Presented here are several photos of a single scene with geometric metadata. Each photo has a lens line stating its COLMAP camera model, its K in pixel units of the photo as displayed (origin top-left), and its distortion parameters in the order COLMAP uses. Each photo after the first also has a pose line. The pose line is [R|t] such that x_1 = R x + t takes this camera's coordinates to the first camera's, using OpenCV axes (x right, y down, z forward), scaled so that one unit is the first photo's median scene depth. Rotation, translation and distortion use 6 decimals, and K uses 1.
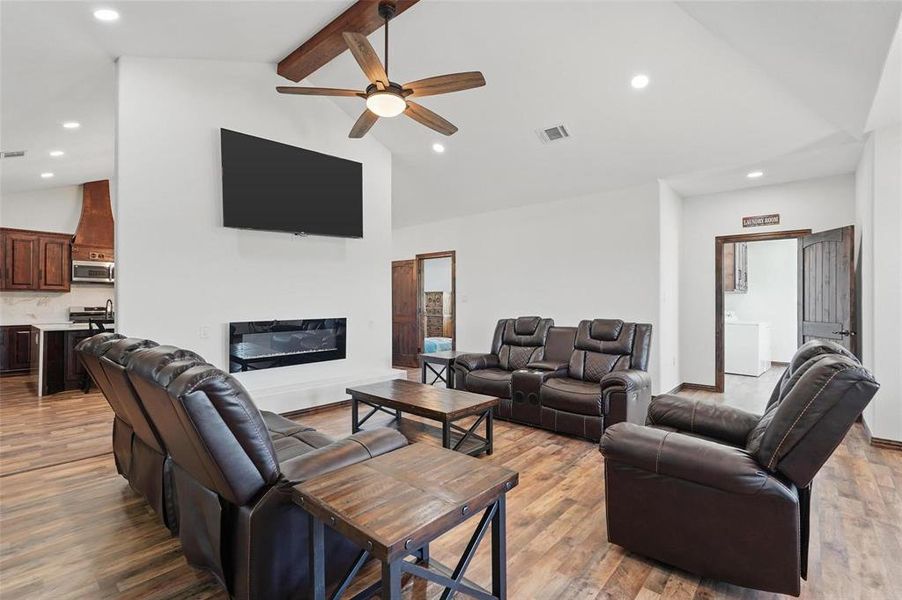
lens RADIAL K [[425.5, 0, 446.6], [0, 425.5, 300.1], [0, 0, 1]] dist [-0.019727, 0.019049]
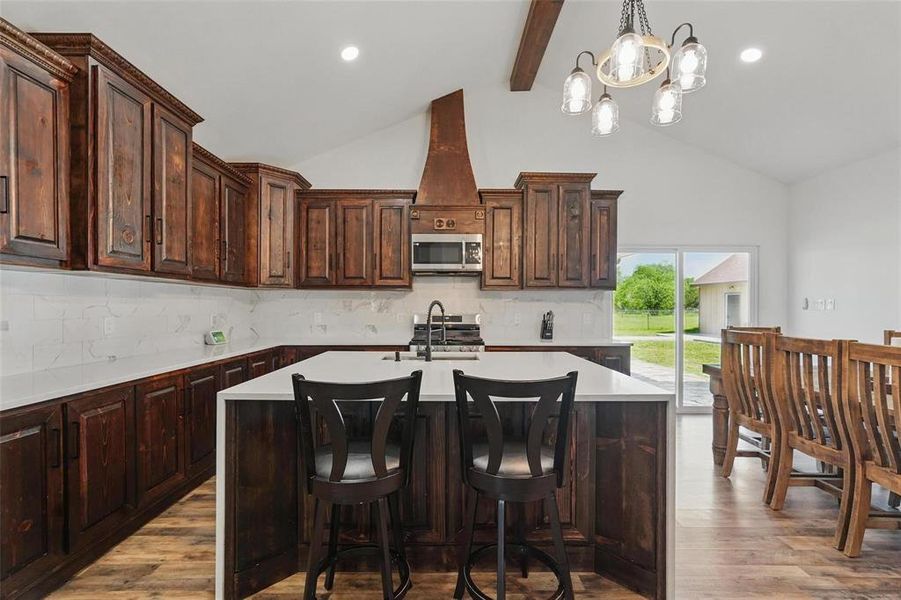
lens RADIAL K [[405.2, 0, 447.7], [0, 405.2, 305.9], [0, 0, 1]] dist [-0.001934, 0.000201]
pose [[0.661309, 0.001628, -0.750112, -0.439226], [0.002030, 0.999990, 0.003960, 0.001361], [0.750111, -0.004142, 0.661299, 0.674699]]
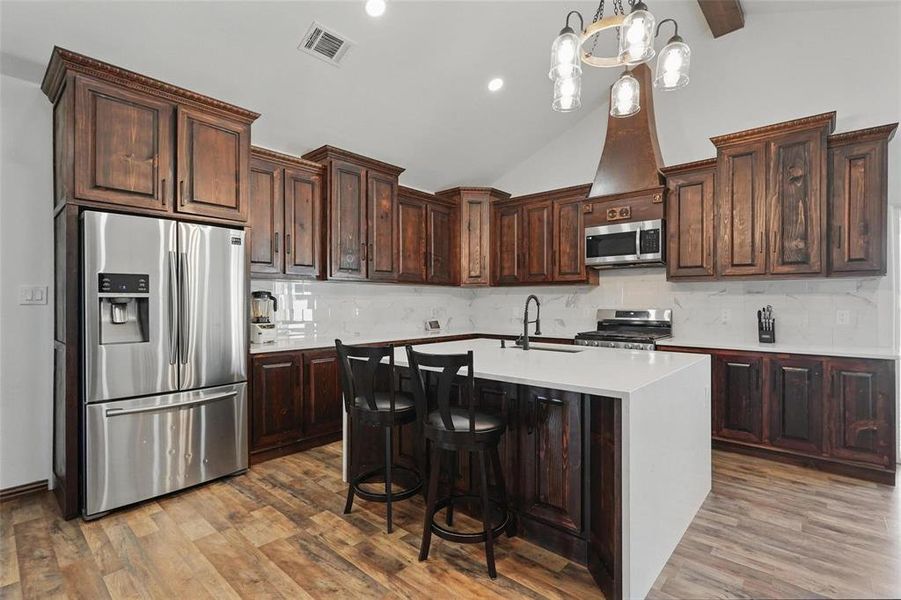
lens RADIAL K [[425.0, 0, 446.1], [0, 425.0, 300.1], [0, 0, 1]] dist [-0.019727, 0.019049]
pose [[-0.016594, -0.003577, -0.999856, -0.307984], [0.006805, 0.999970, -0.003690, 0.003819], [0.999839, -0.006865, -0.016569, 0.824080]]
